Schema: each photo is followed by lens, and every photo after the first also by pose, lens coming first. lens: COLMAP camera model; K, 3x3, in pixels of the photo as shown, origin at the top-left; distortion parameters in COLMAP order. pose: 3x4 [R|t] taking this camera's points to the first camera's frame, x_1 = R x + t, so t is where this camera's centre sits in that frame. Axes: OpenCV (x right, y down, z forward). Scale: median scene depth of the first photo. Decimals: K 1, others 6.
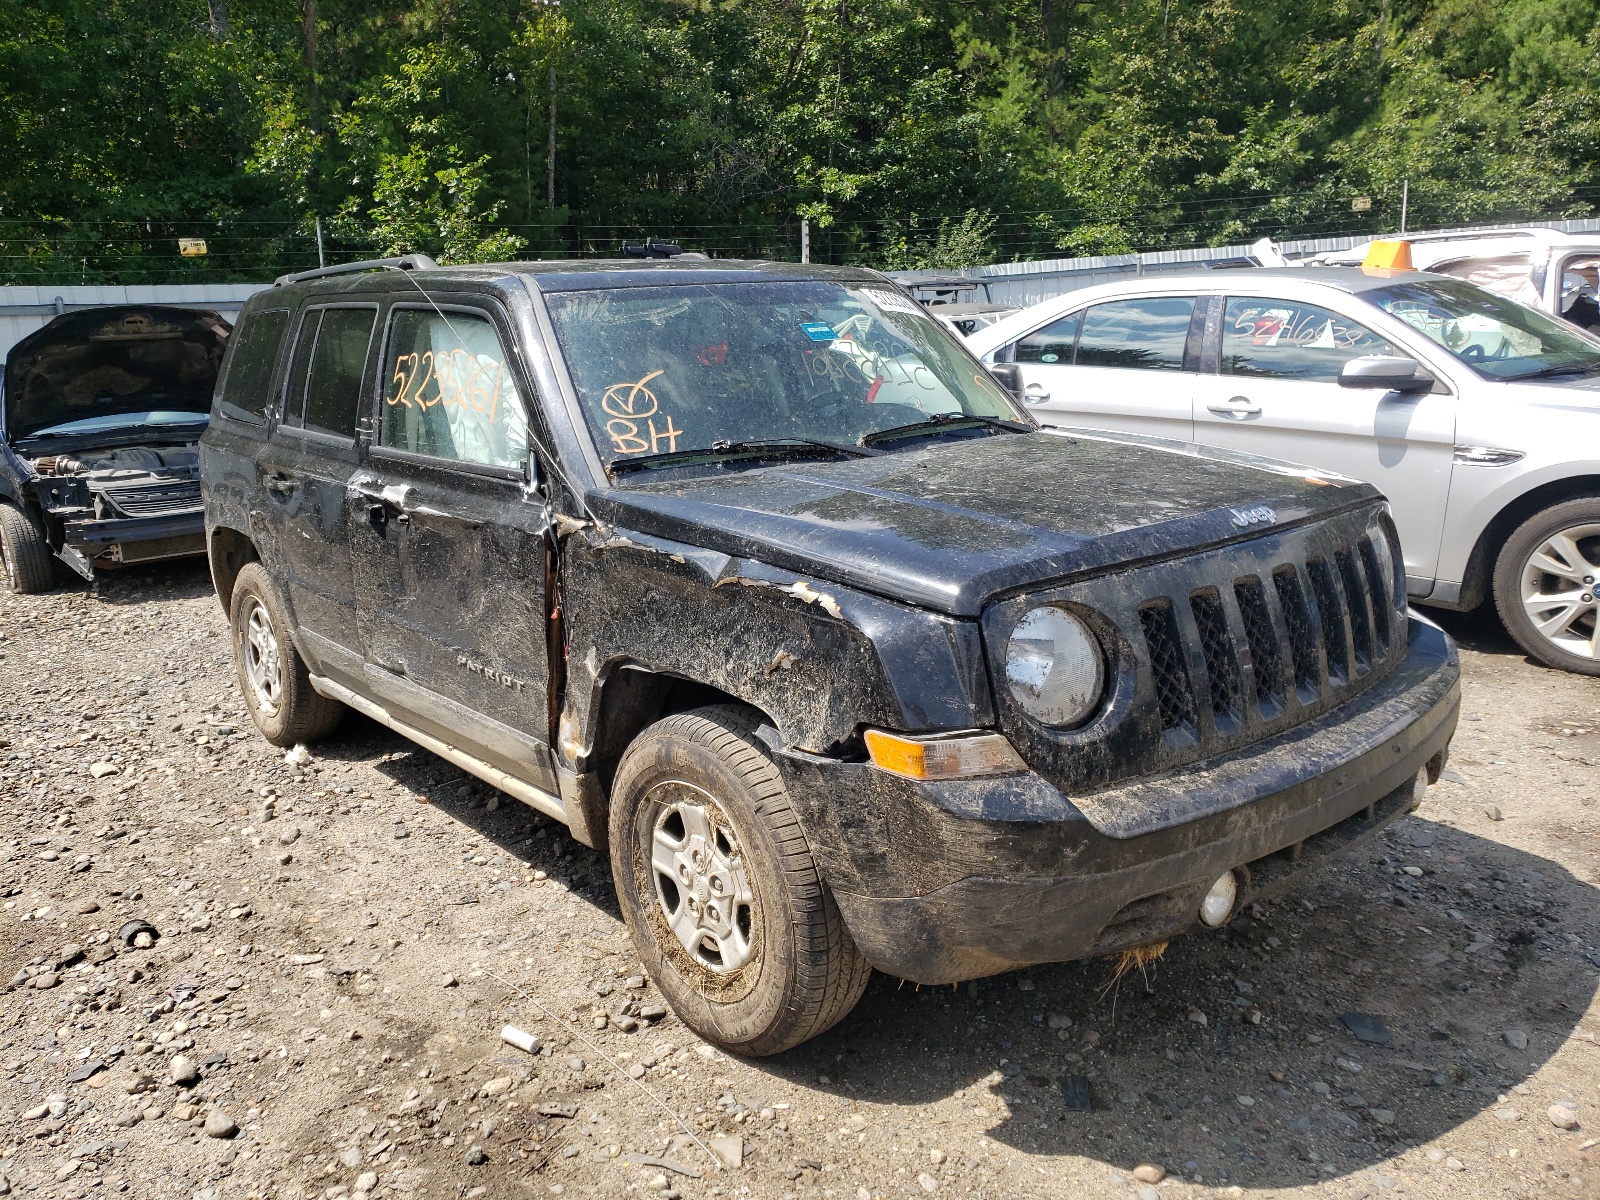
lens RADIAL K [[1258.2, 0, 800.0], [0, 1258.2, 600.0], [0, 0, 1]] dist [0.007873, 0.008618]
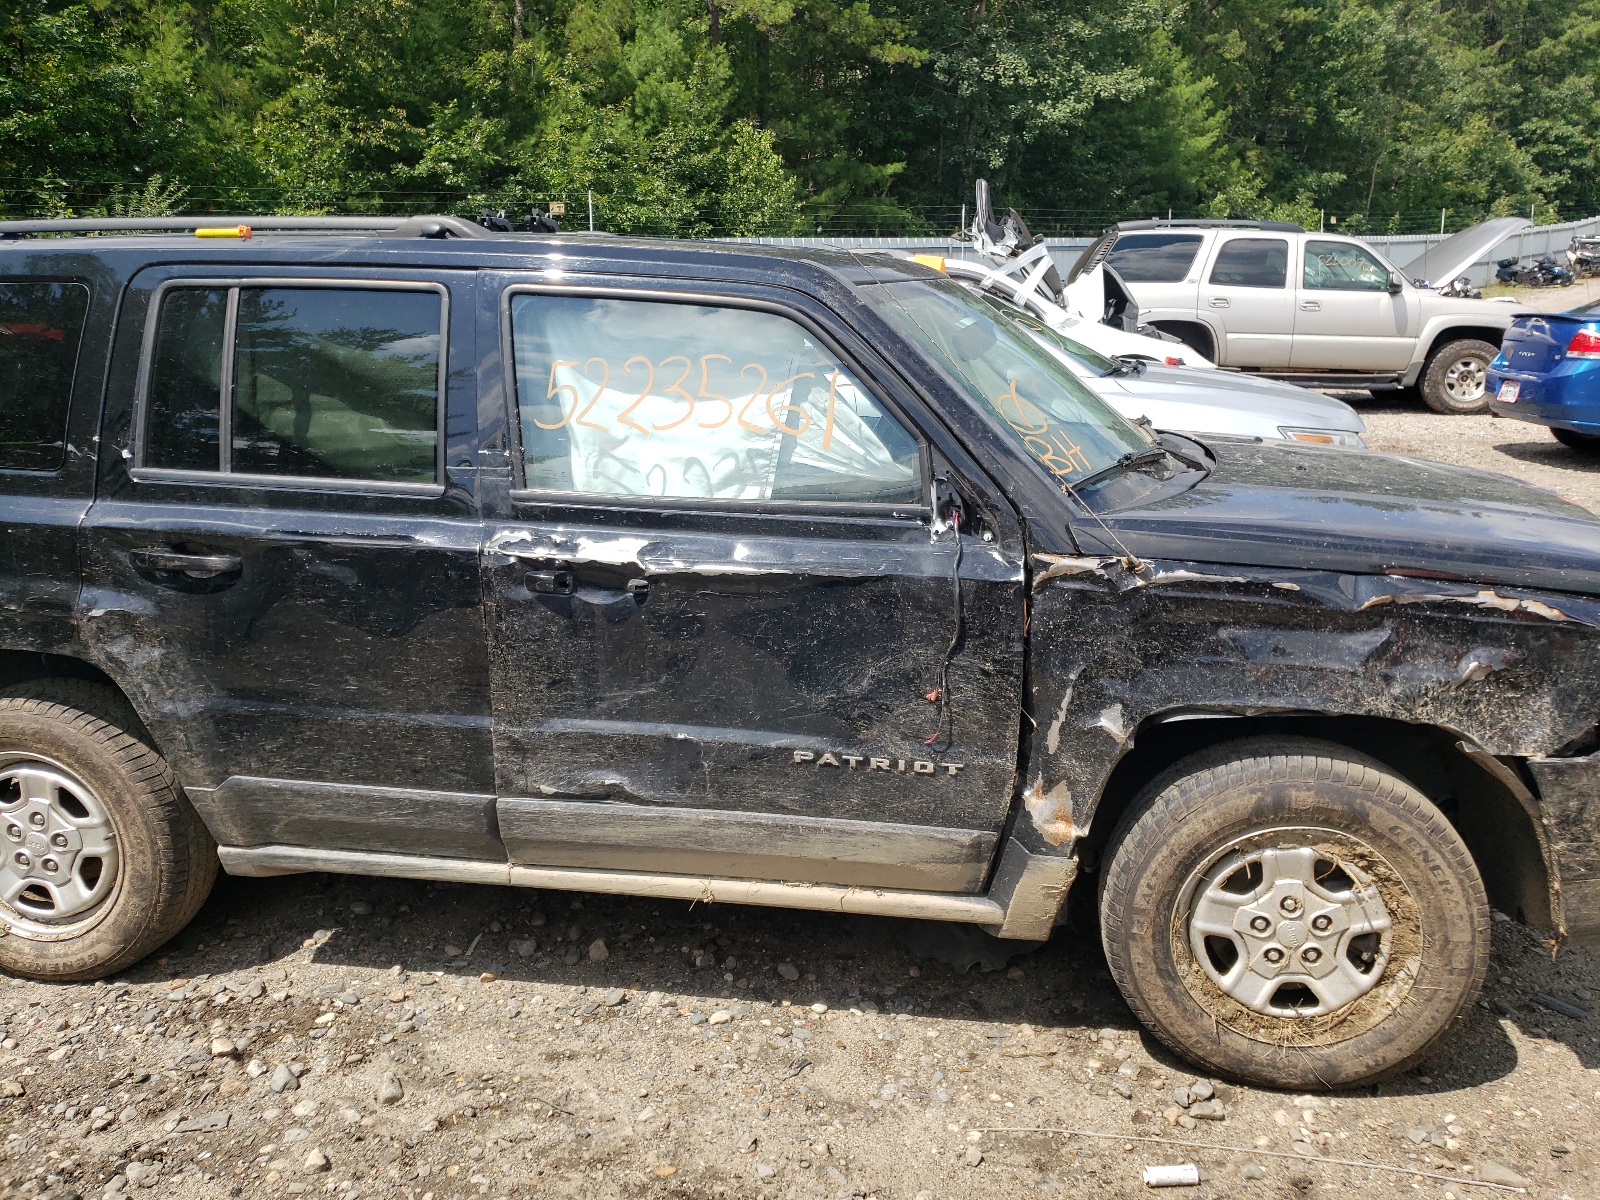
lens RADIAL K [[1210.8, 0, 800.0], [0, 1210.8, 600.0], [0, 0, 1]] dist [0.010411, 0.000673]
pose [[0.748145, -0.129823, 0.650711, -0.117311], [0.118774, 0.991036, 0.061163, -0.014927], [-0.652818, 0.031529, 0.756858, 0.071346]]
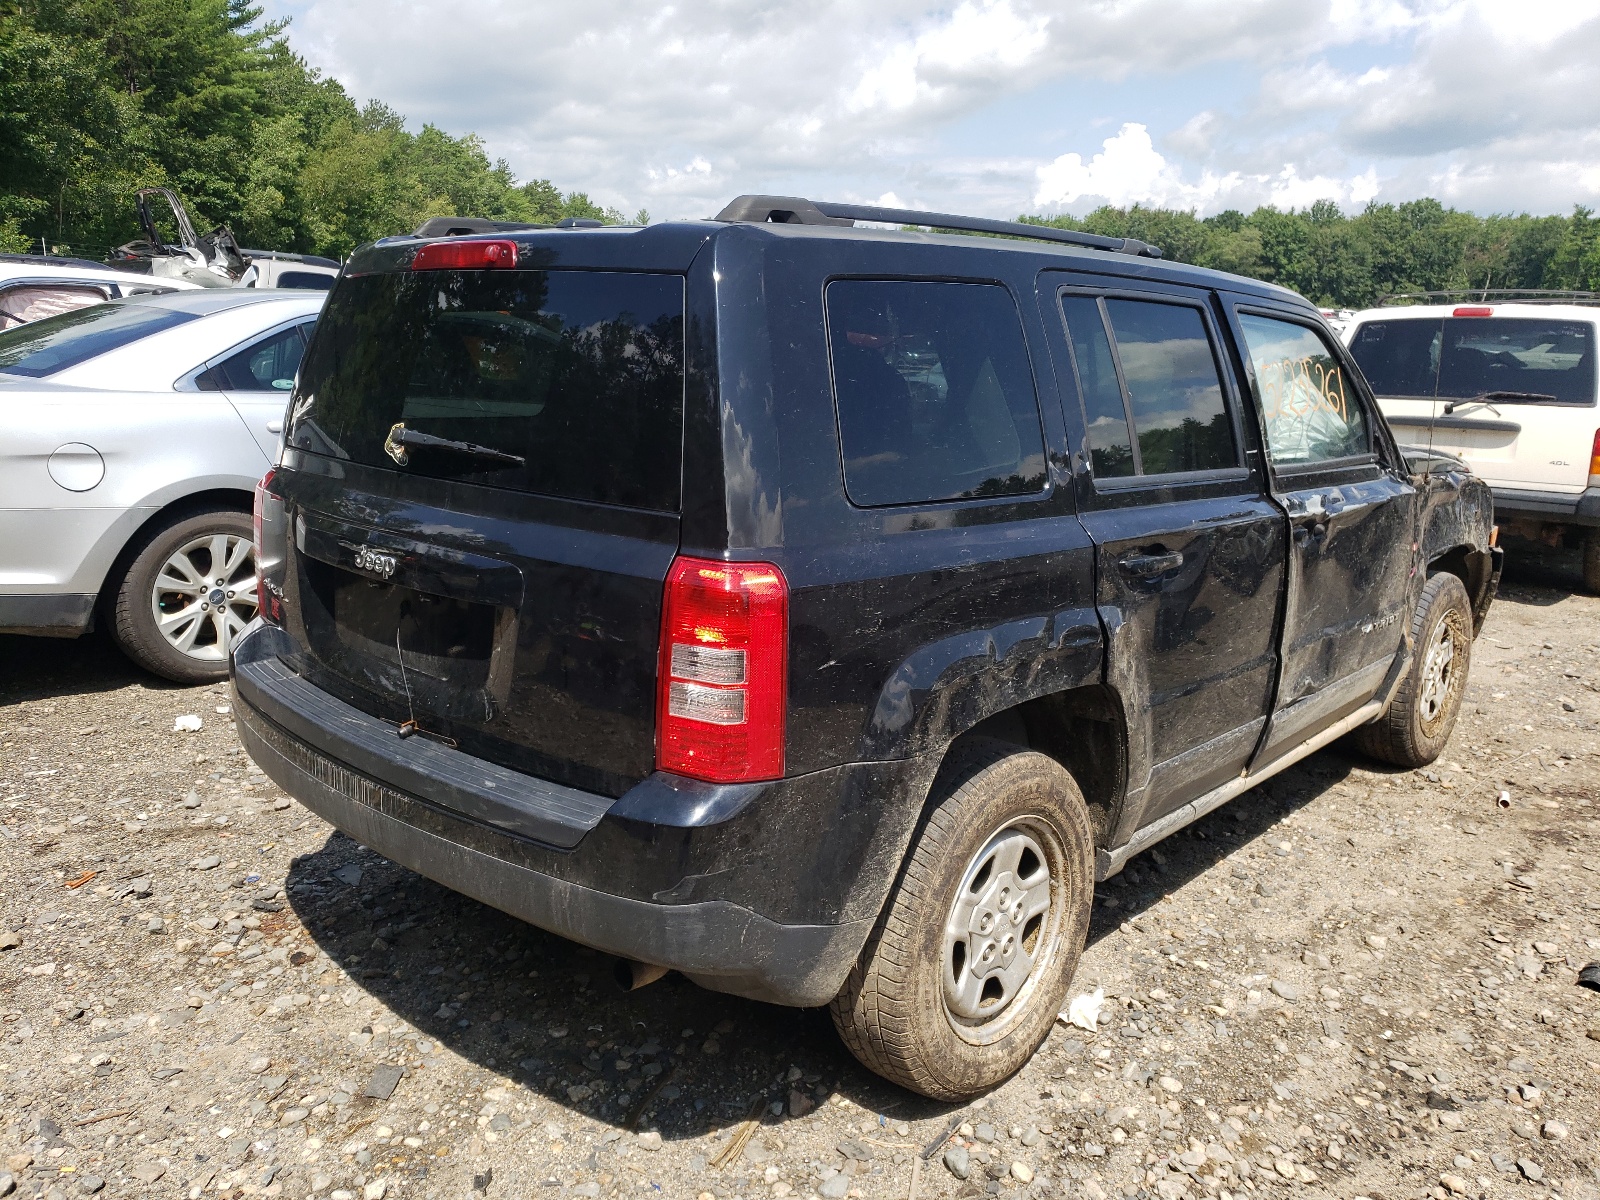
lens RADIAL K [[1199.1, 0, 801.5], [0, 1199.1, 580.6], [0, 0, 1]] dist [0.081116, 0.002556]
pose [[-0.140076, -0.154265, 0.978050, -0.204573], [0.198670, 0.963321, 0.180395, -0.047590], [-0.970005, 0.219578, -0.104290, 0.255656]]
